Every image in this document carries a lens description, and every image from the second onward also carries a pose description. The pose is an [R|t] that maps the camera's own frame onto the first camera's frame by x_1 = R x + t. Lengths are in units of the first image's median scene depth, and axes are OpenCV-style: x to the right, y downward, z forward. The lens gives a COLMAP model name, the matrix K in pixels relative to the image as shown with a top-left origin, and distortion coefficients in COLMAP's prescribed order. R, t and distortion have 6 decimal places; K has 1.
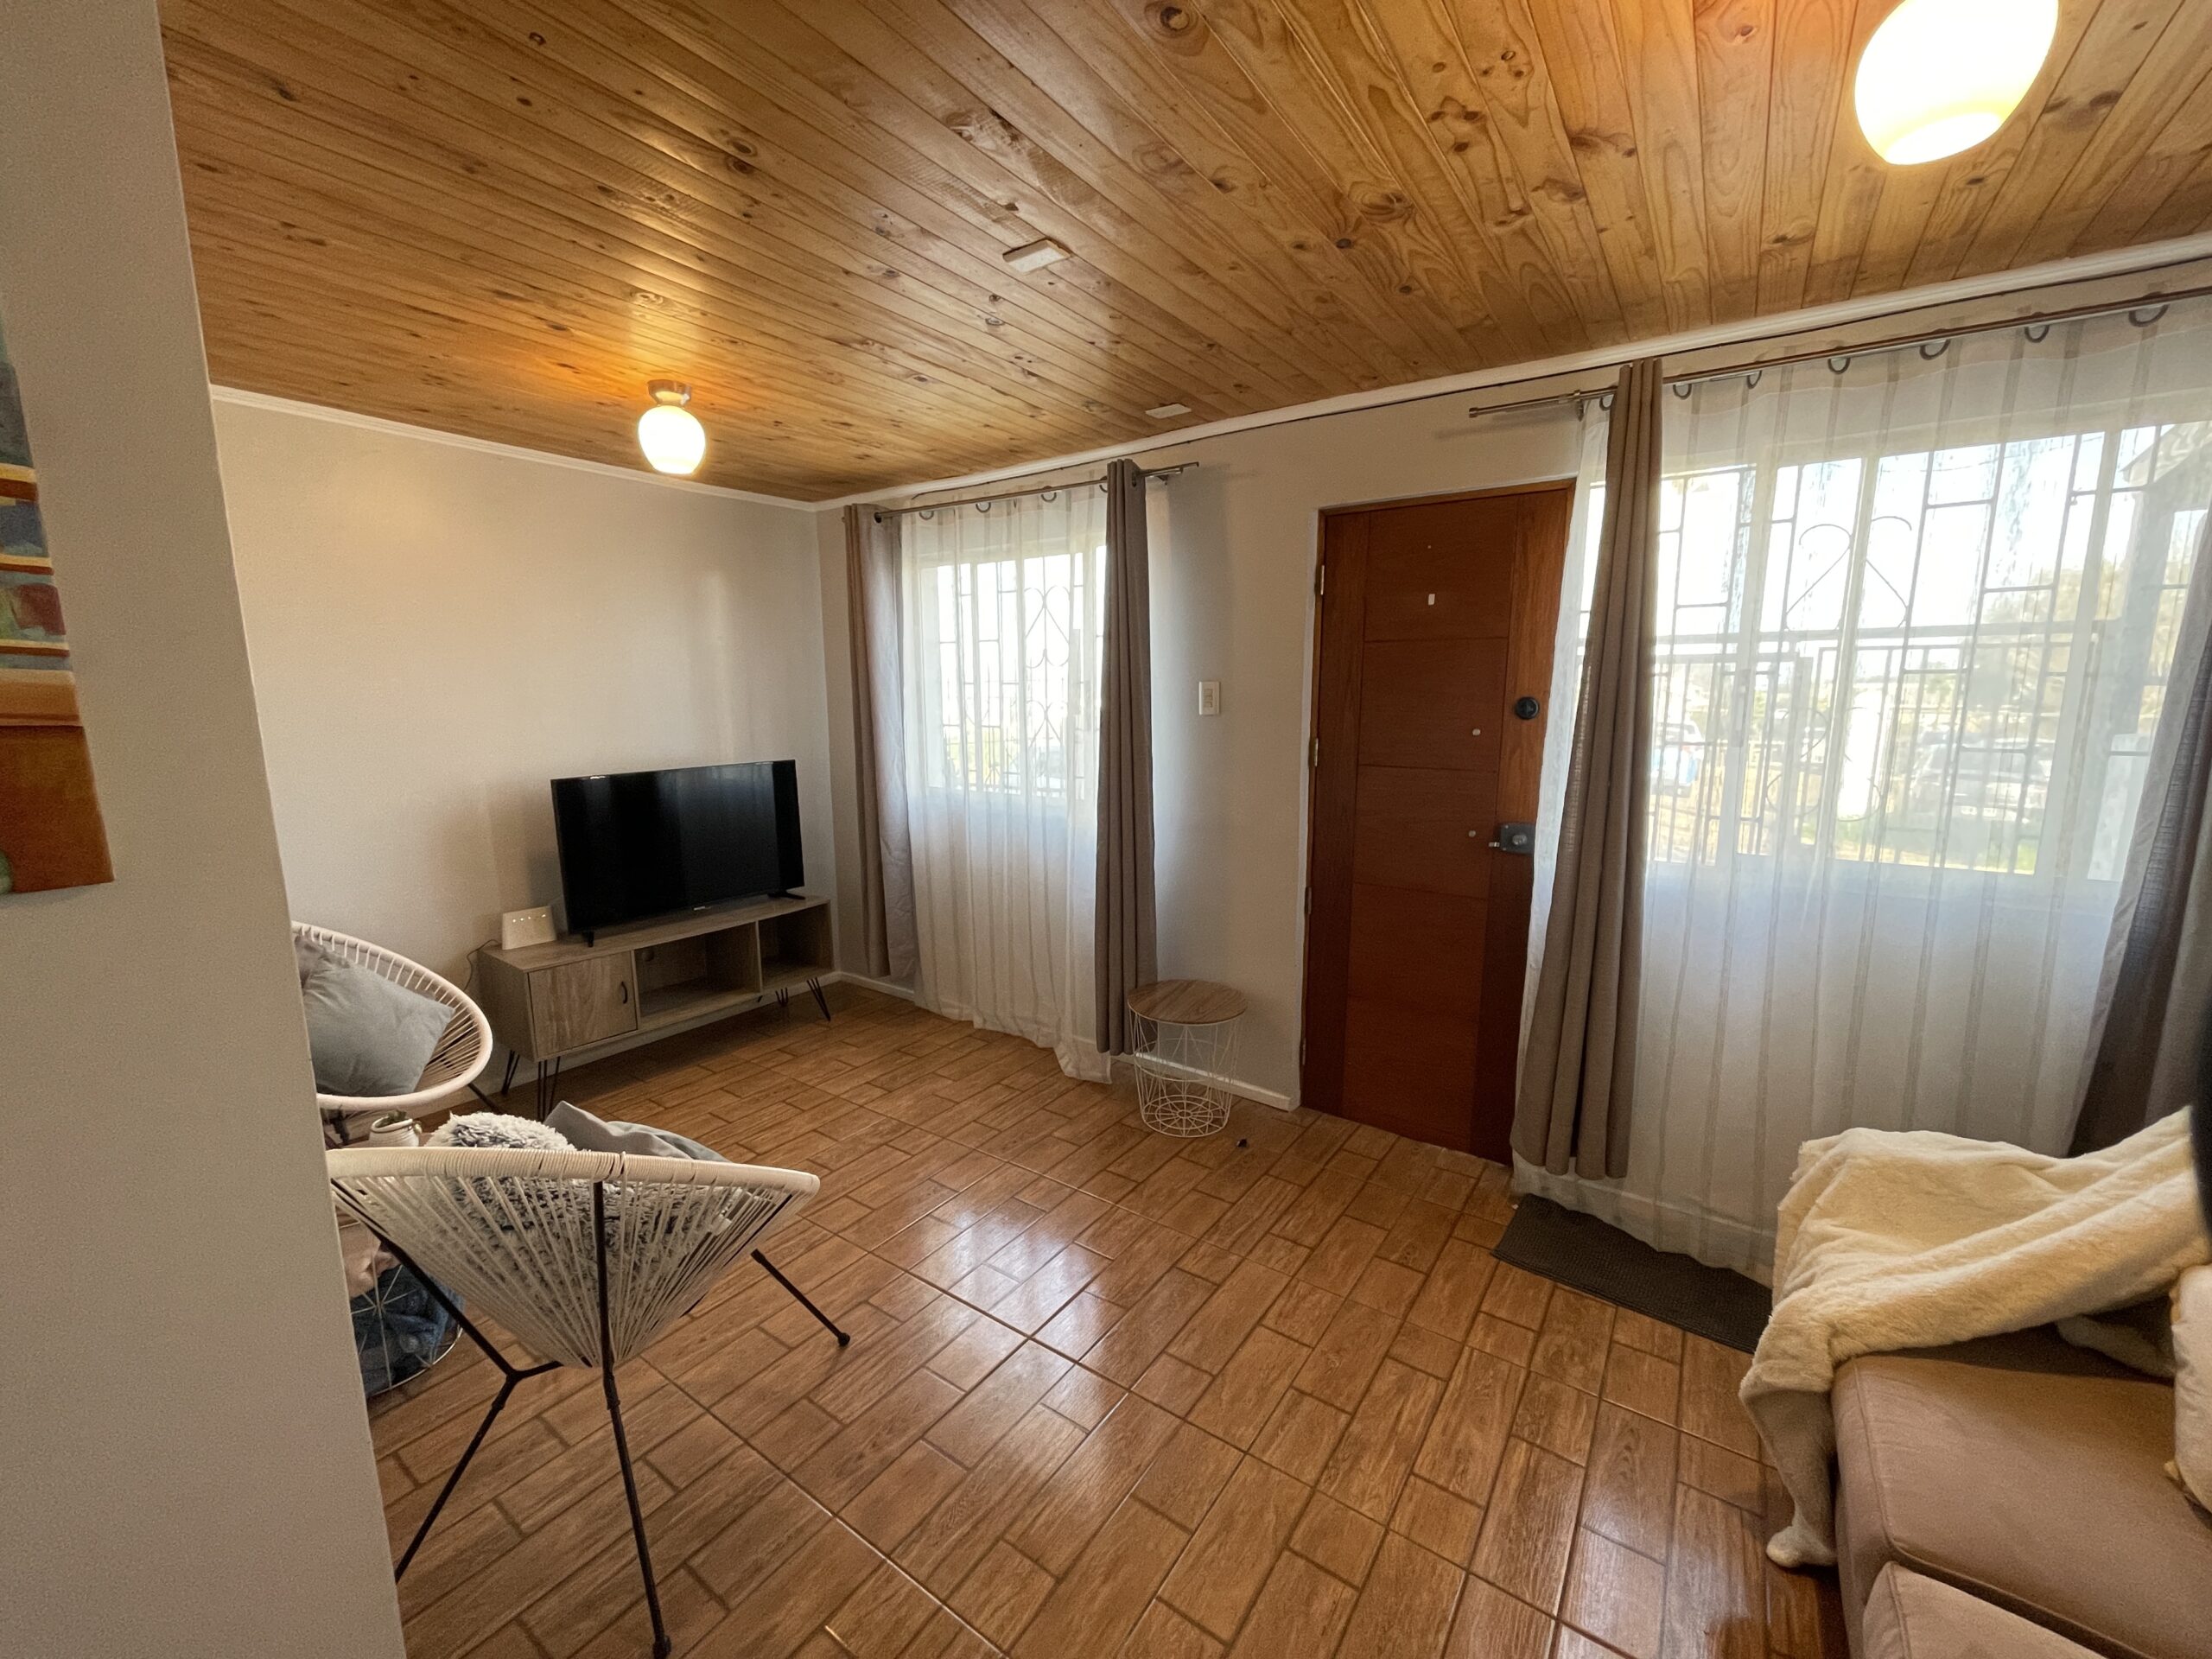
lens RADIAL K [[891.5, 0, 1102.6], [0, 891.5, 833.2], [0, 0, 1]] dist [-0.001849, 0.000393]
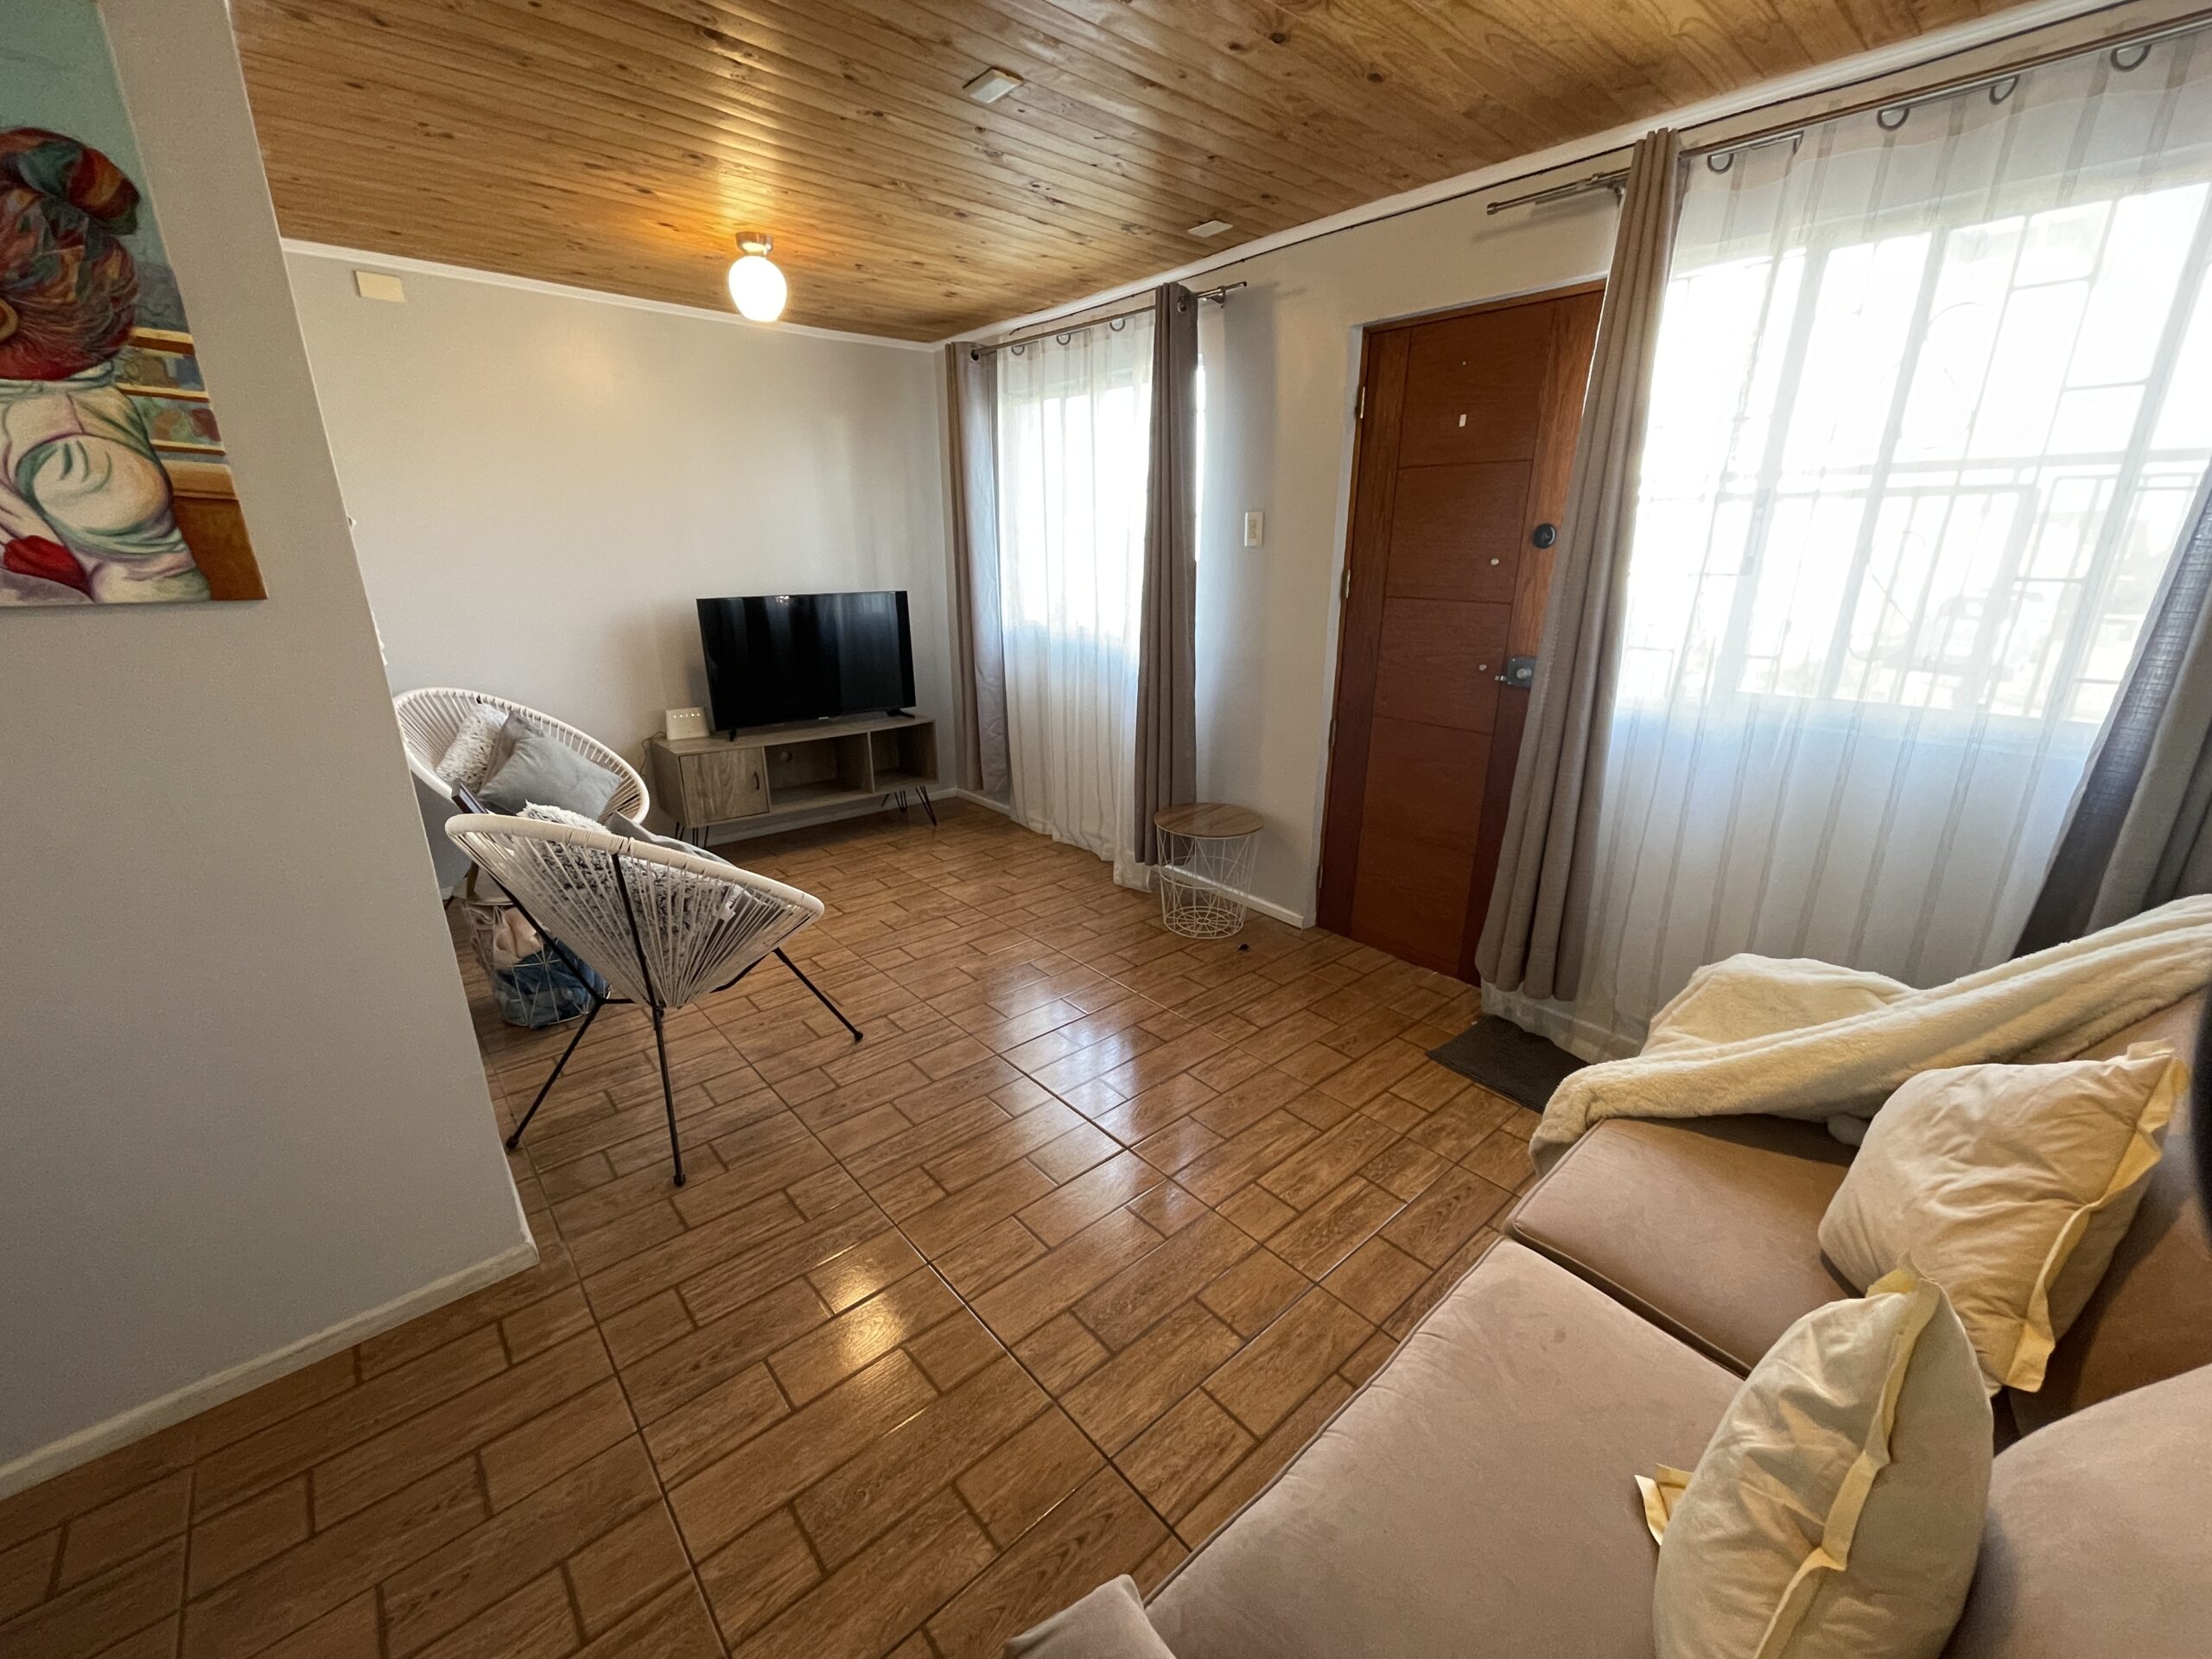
lens RADIAL K [[891.5, 0, 1102.6], [0, 891.5, 833.2], [0, 0, 1]] dist [-0.001849, 0.000393]
pose [[0.972167, 0.077454, -0.221116, 0.231637], [-0.043150, 0.986821, 0.155953, 0.045516], [0.230281, -0.142072, 0.962697, -0.086762]]
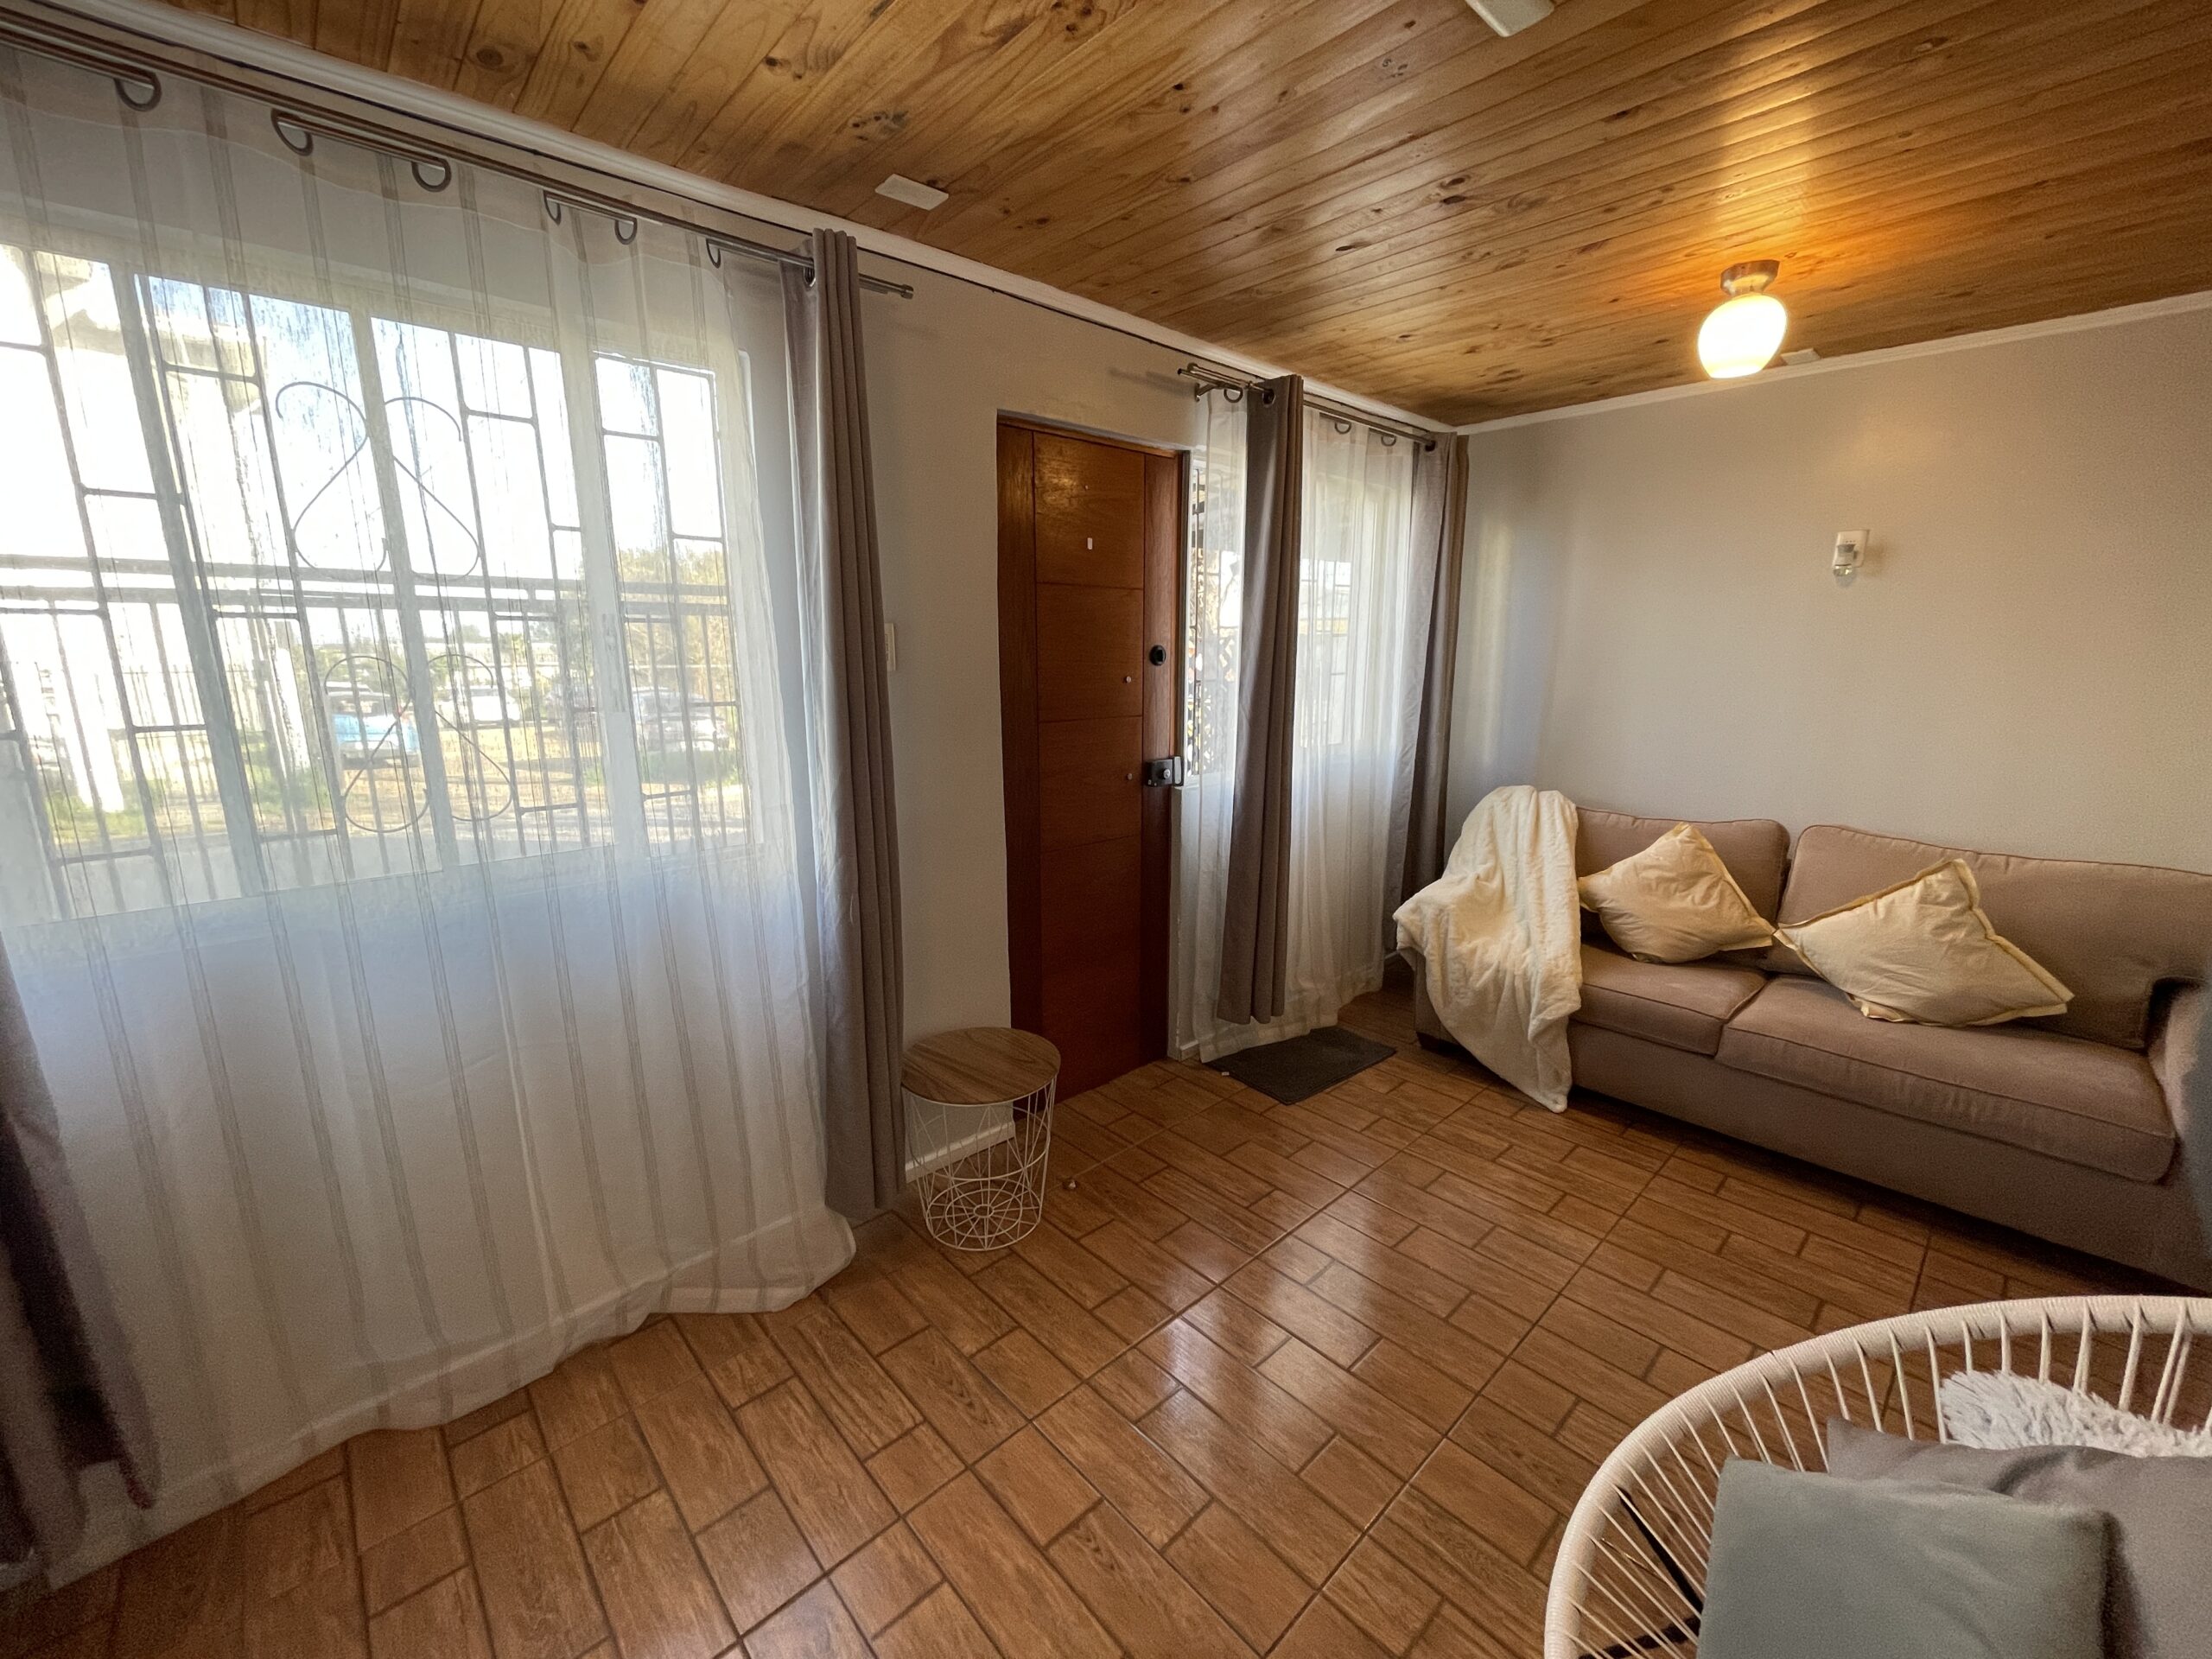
lens RADIAL K [[891.5, 0, 1102.6], [0, 891.5, 833.2], [0, 0, 1]] dist [-0.001849, 0.000393]
pose [[0.209627, -0.210439, 0.954868, -0.600542], [0.152806, 0.971617, 0.180584, -0.126812], [-0.965767, 0.108055, 0.235834, 0.775411]]
